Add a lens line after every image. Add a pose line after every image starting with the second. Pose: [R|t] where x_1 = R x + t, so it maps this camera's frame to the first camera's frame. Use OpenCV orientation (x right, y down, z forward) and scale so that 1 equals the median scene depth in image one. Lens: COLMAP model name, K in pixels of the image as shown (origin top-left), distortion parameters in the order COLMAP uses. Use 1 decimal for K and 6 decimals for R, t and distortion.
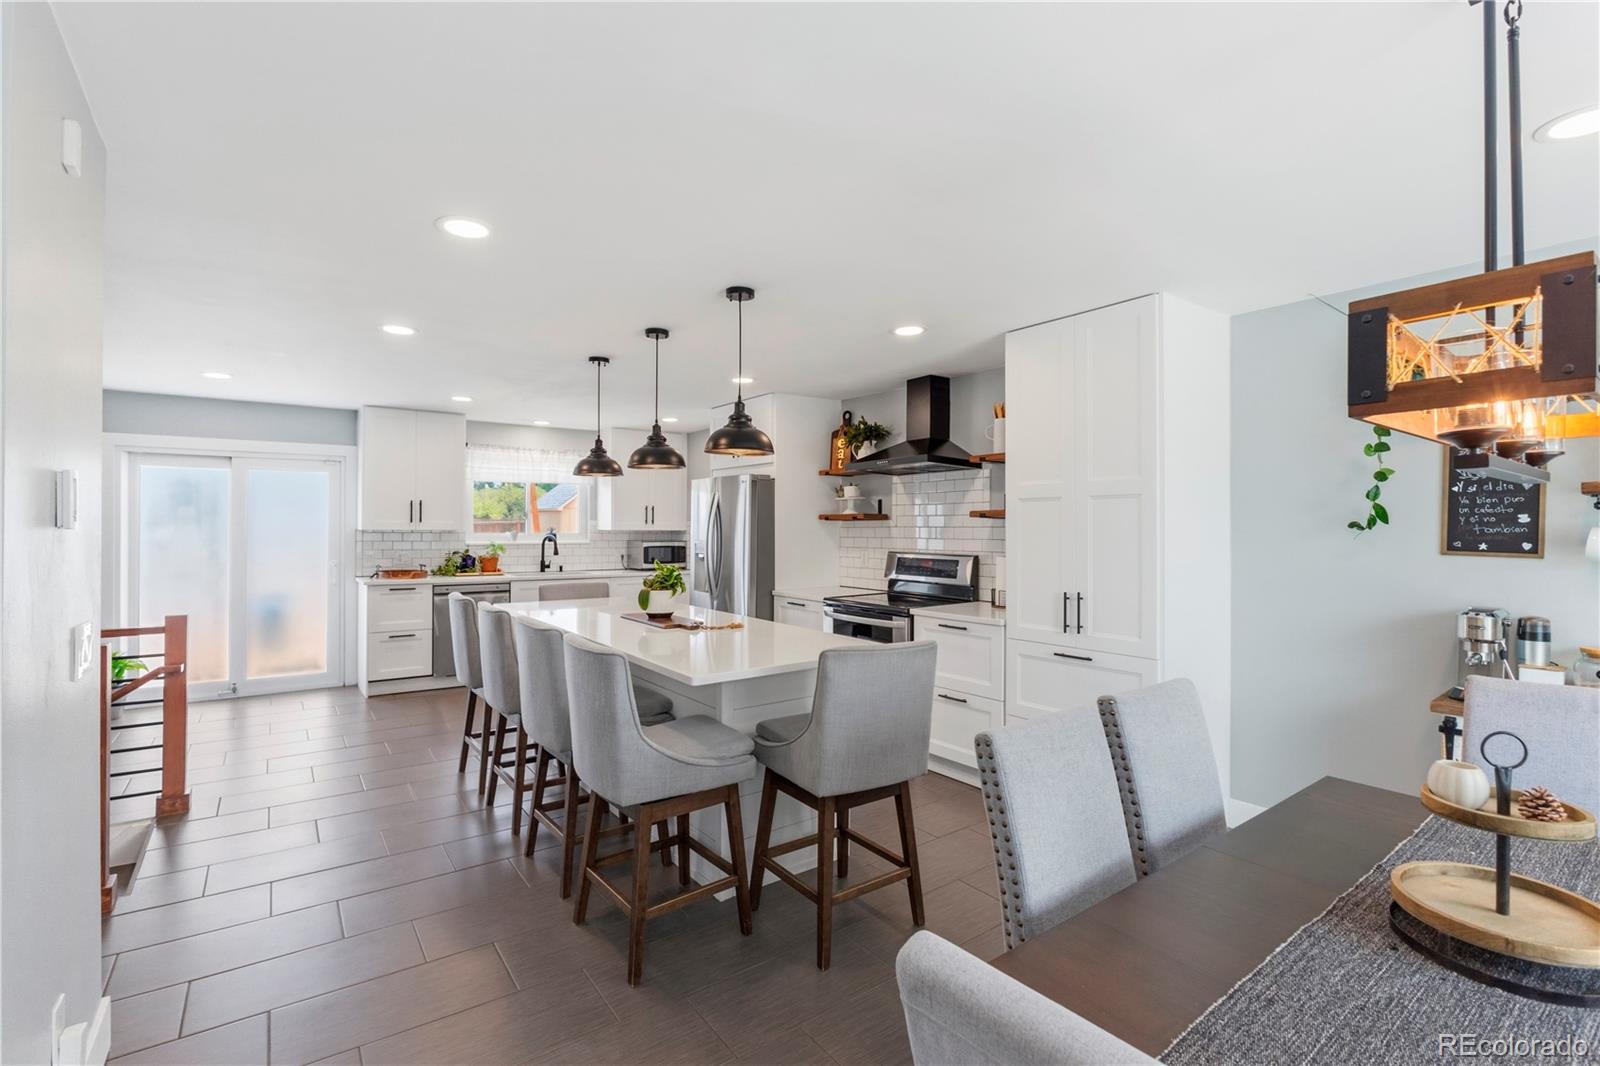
lens RADIAL K [[719.6, 0, 797.9], [0, 719.6, 526.4], [0, 0, 1]] dist [-0.015717, -0.000121]
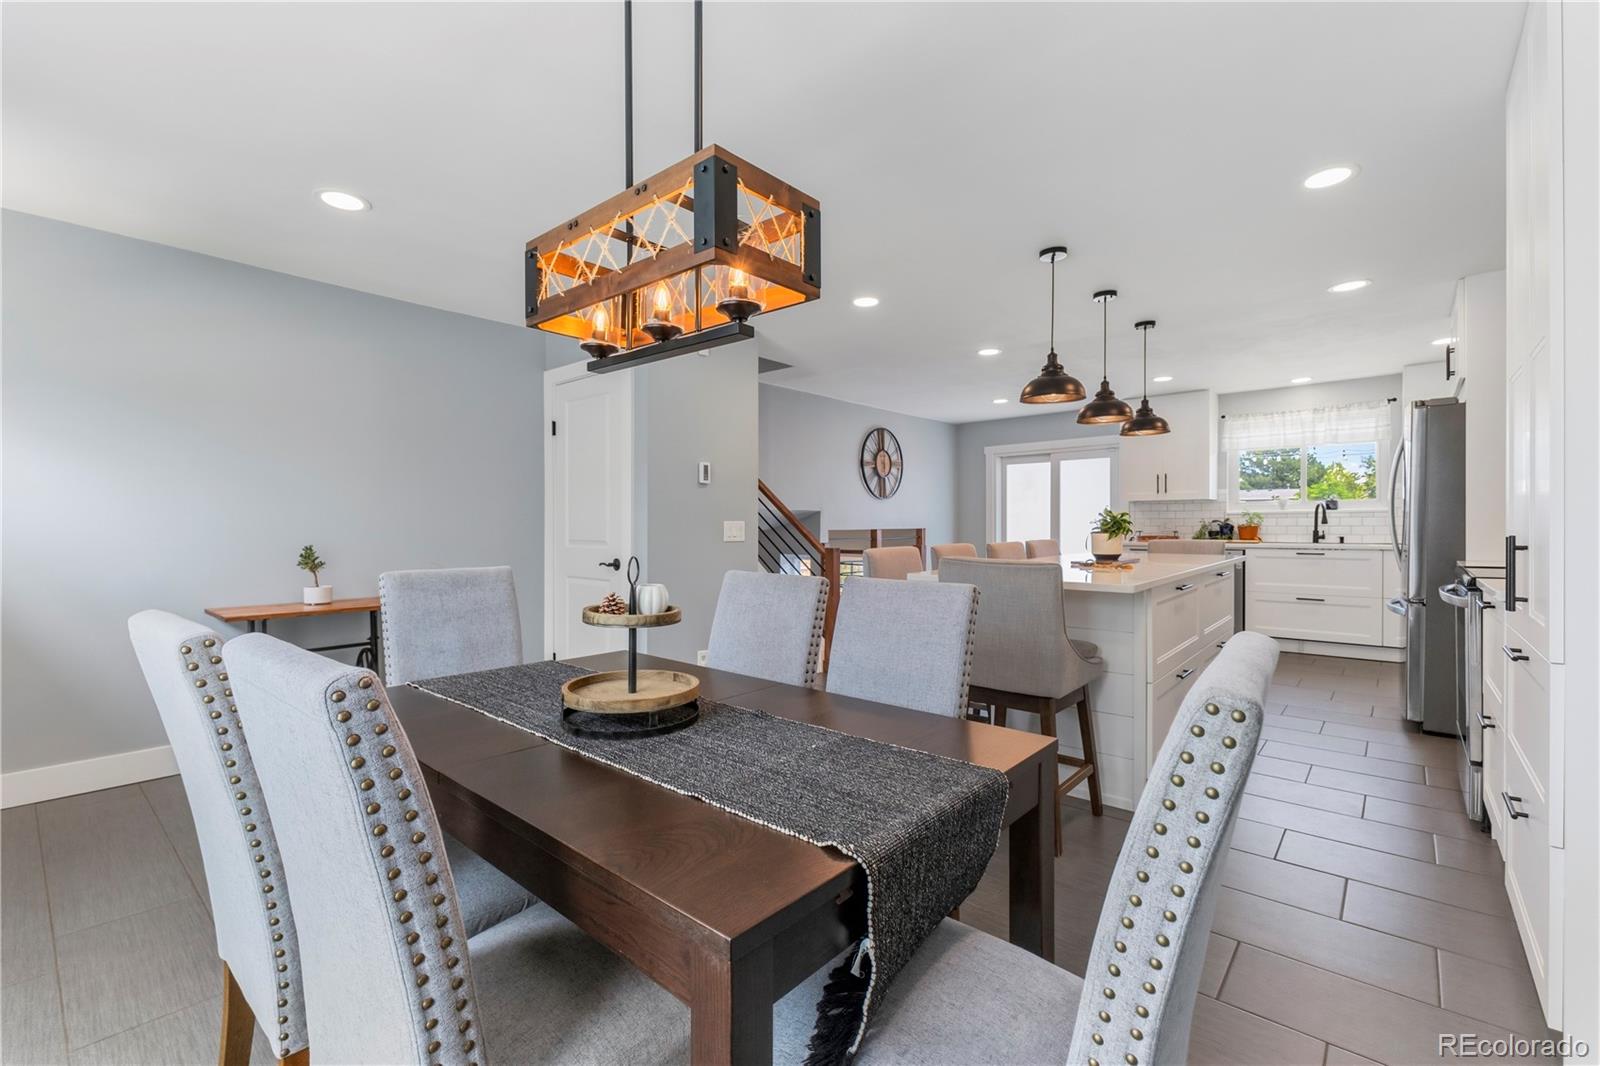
lens RADIAL K [[692.4, 0, 795.5], [0, 692.4, 527.5], [0, 0, 1]] dist [0.001147, 0.000106]
pose [[0.218083, -0.002207, -0.975928, 0.380294], [0.011568, 0.999933, 0.000324, 0.038154], [0.975862, -0.011361, 0.218094, 0.172069]]
